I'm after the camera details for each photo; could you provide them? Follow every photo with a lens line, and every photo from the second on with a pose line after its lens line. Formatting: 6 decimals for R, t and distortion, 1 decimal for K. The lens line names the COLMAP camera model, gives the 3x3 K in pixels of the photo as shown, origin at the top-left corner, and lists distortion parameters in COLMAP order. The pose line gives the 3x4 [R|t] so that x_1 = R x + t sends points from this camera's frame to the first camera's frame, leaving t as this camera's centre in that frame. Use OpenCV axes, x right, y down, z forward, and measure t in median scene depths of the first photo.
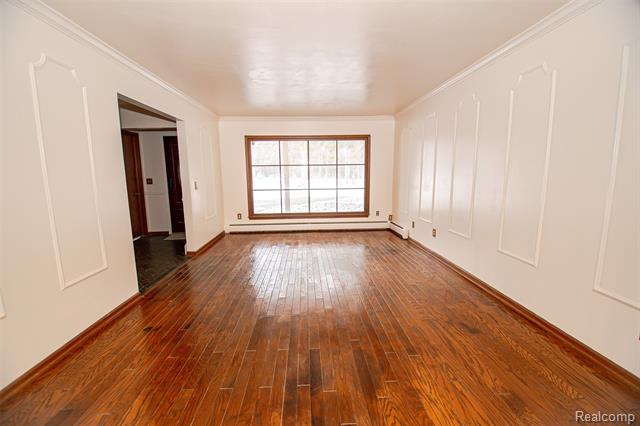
lens RADIAL K [[279.2, 0, 318.8], [0, 279.2, 214.1], [0, 0, 1]] dist [0.032527, -0.041955]
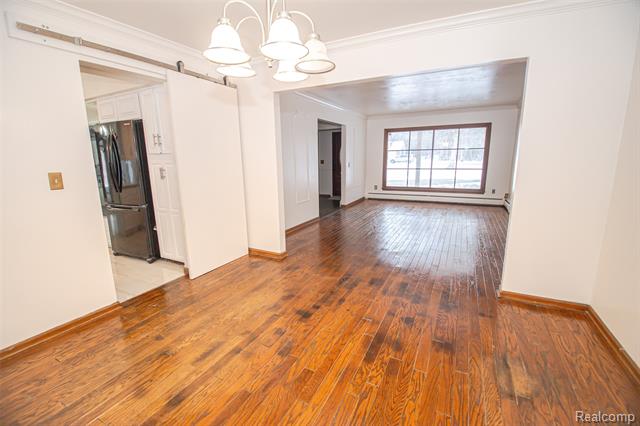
lens RADIAL K [[279.2, 0, 318.8], [0, 279.2, 214.1], [0, 0, 1]] dist [0.032527, -0.041955]
pose [[0.866878, 0.099004, -0.488591, 0.165506], [-0.067130, 0.994338, 0.082380, 0.043774], [0.493980, -0.038614, 0.868615, -0.361757]]
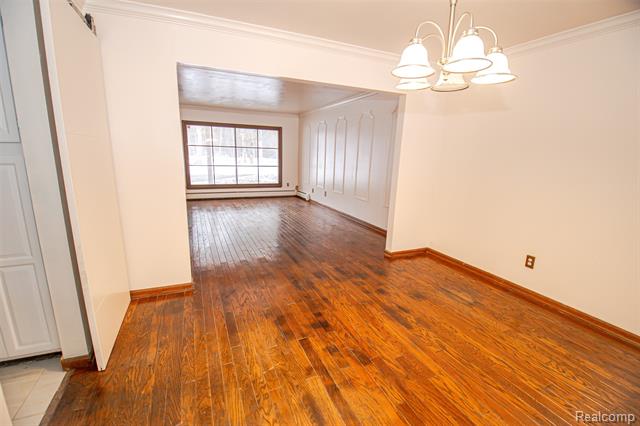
lens RADIAL K [[279.2, 0, 318.8], [0, 279.2, 214.1], [0, 0, 1]] dist [0.032527, -0.041955]
pose [[0.929776, -0.040079, 0.365937, -0.167054], [0.013047, 0.997019, 0.076050, 0.041277], [-0.367894, -0.065935, 0.927527, -0.371621]]
